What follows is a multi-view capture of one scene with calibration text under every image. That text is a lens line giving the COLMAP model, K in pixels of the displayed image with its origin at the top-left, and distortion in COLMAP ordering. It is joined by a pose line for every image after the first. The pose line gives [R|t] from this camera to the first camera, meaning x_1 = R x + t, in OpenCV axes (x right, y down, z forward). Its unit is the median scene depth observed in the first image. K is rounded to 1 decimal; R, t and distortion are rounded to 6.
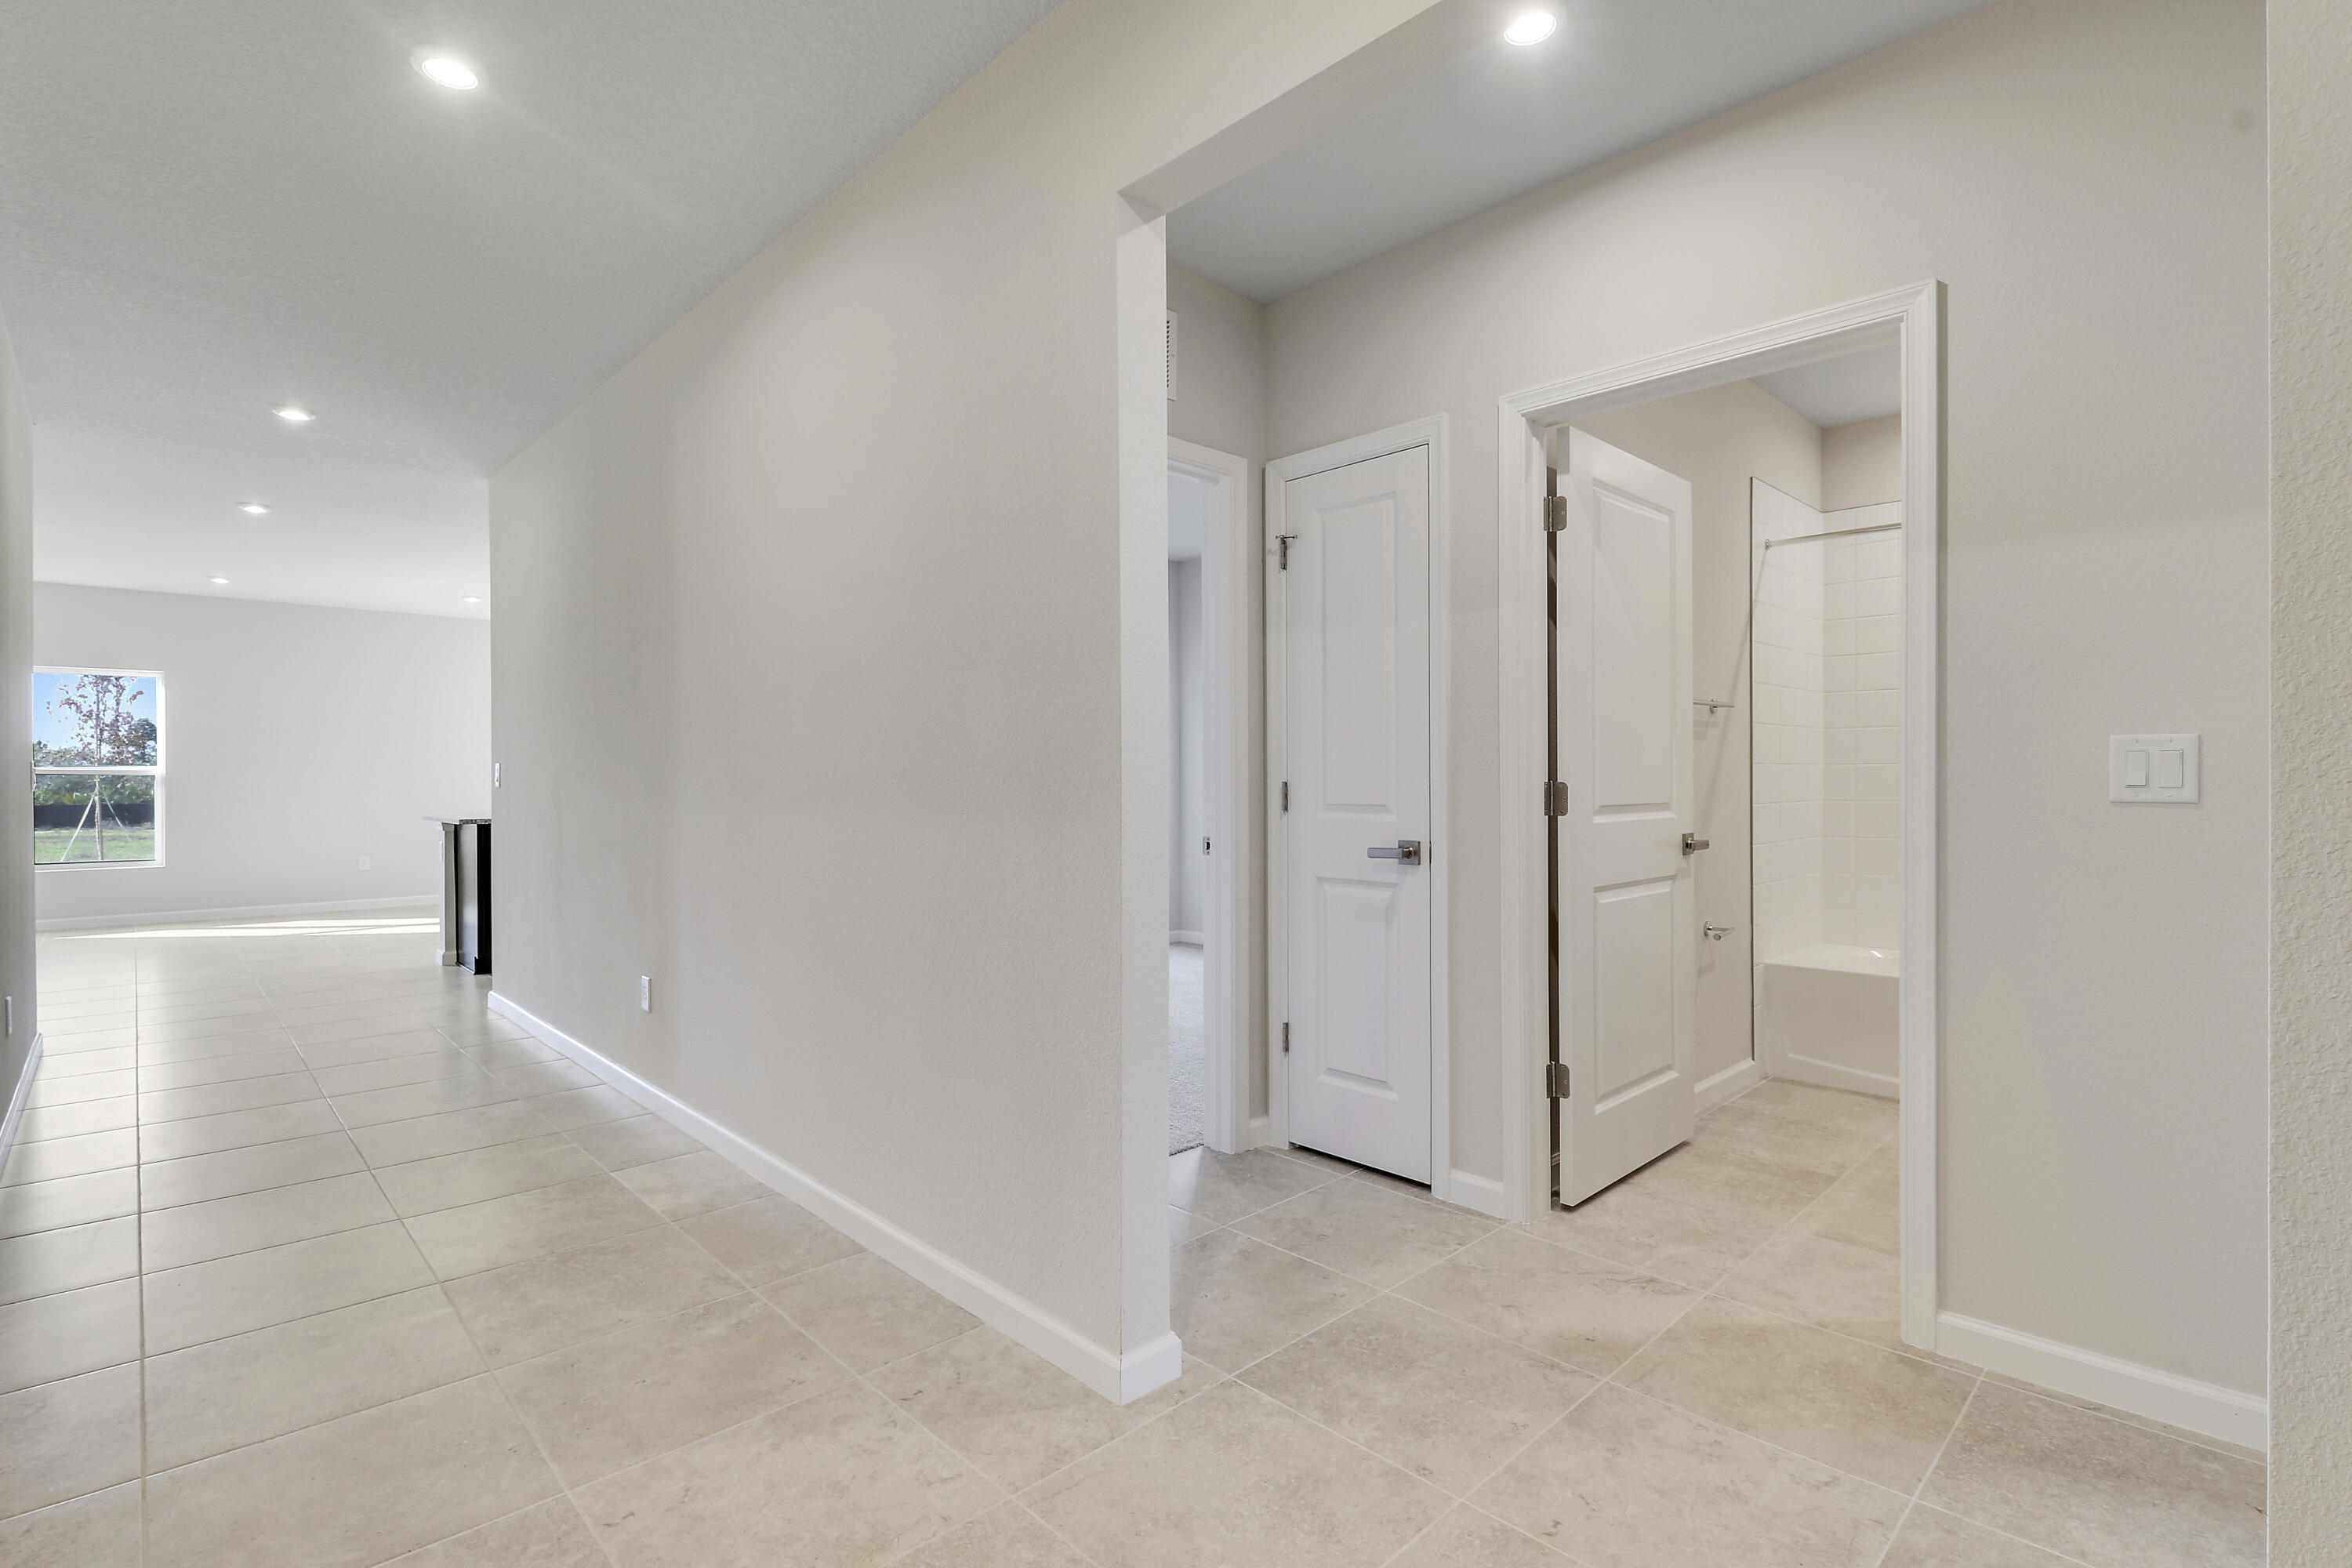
lens RADIAL K [[1108.4, 0, 1190.7], [0, 1108.4, 785.4], [0, 0, 1]] dist [-0.005963, -0.007463]
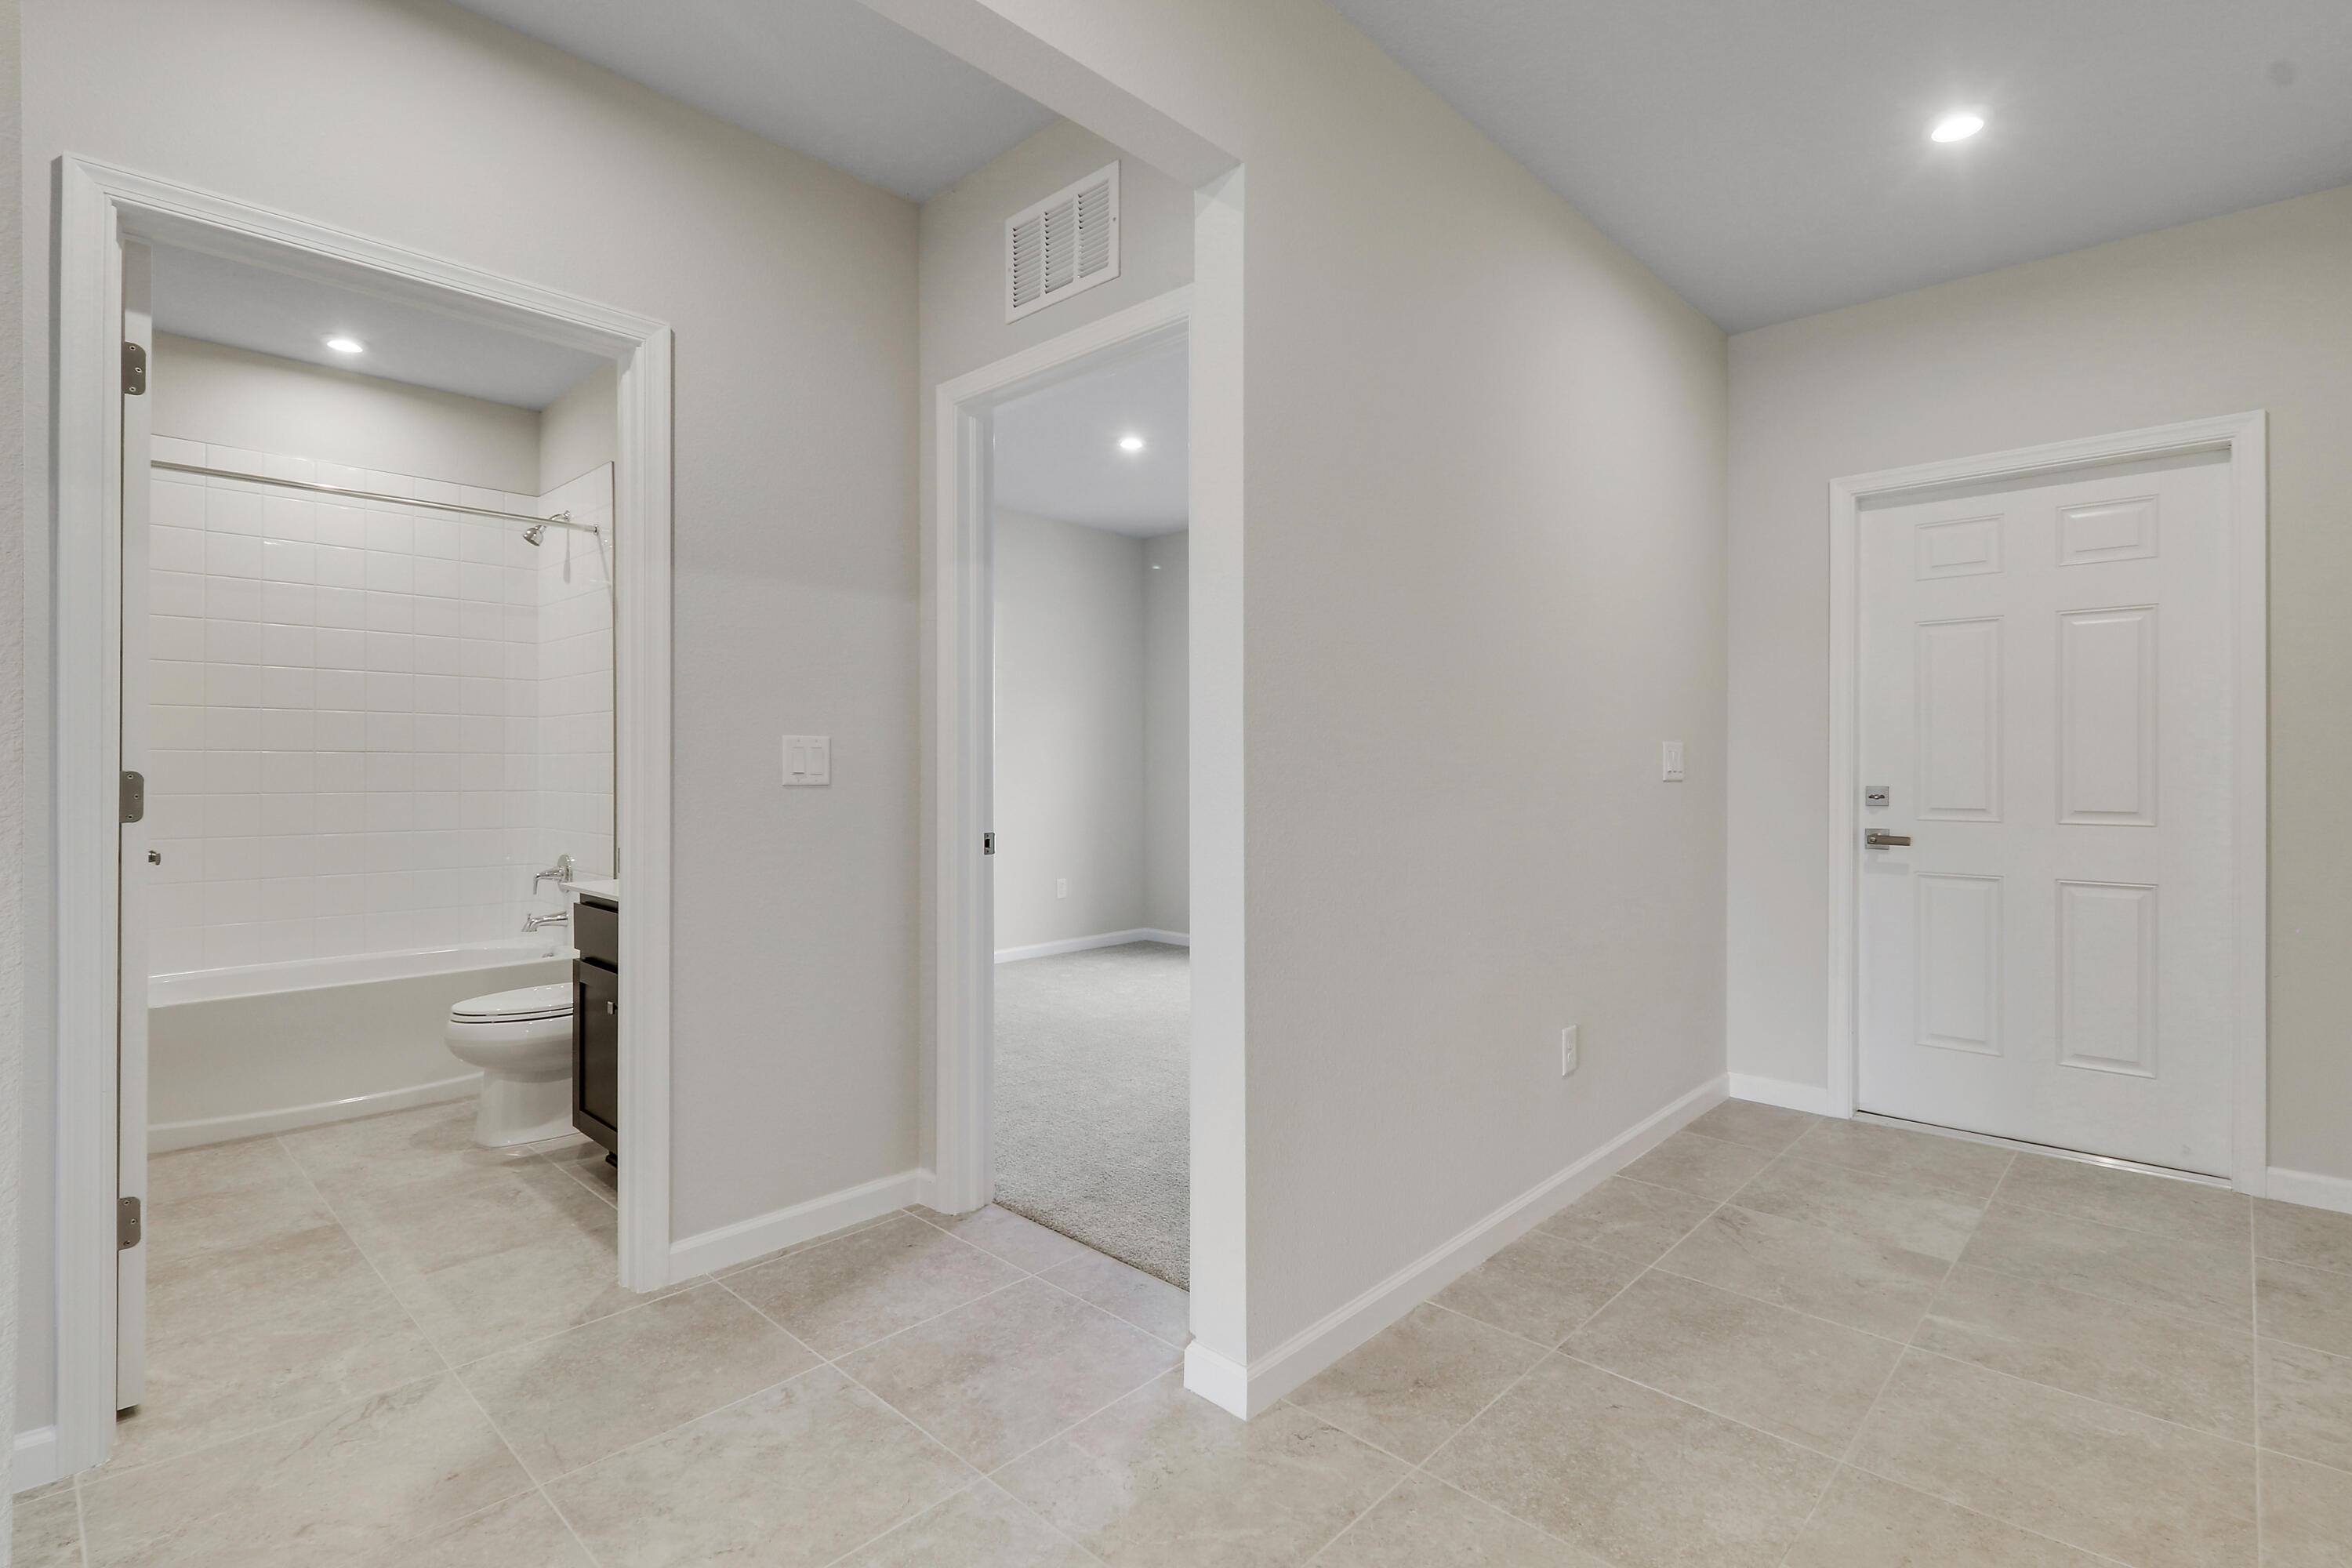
lens RADIAL K [[1108.4, 0, 1189.7], [0, 1108.4, 765.6], [0, 0, 1]] dist [-0.005963, -0.007463]
pose [[-0.047188, 0.006280, 0.998866, -0.506337], [0.008617, 0.999946, -0.005880, 0.003030], [-0.998849, 0.008330, -0.047239, 0.571278]]
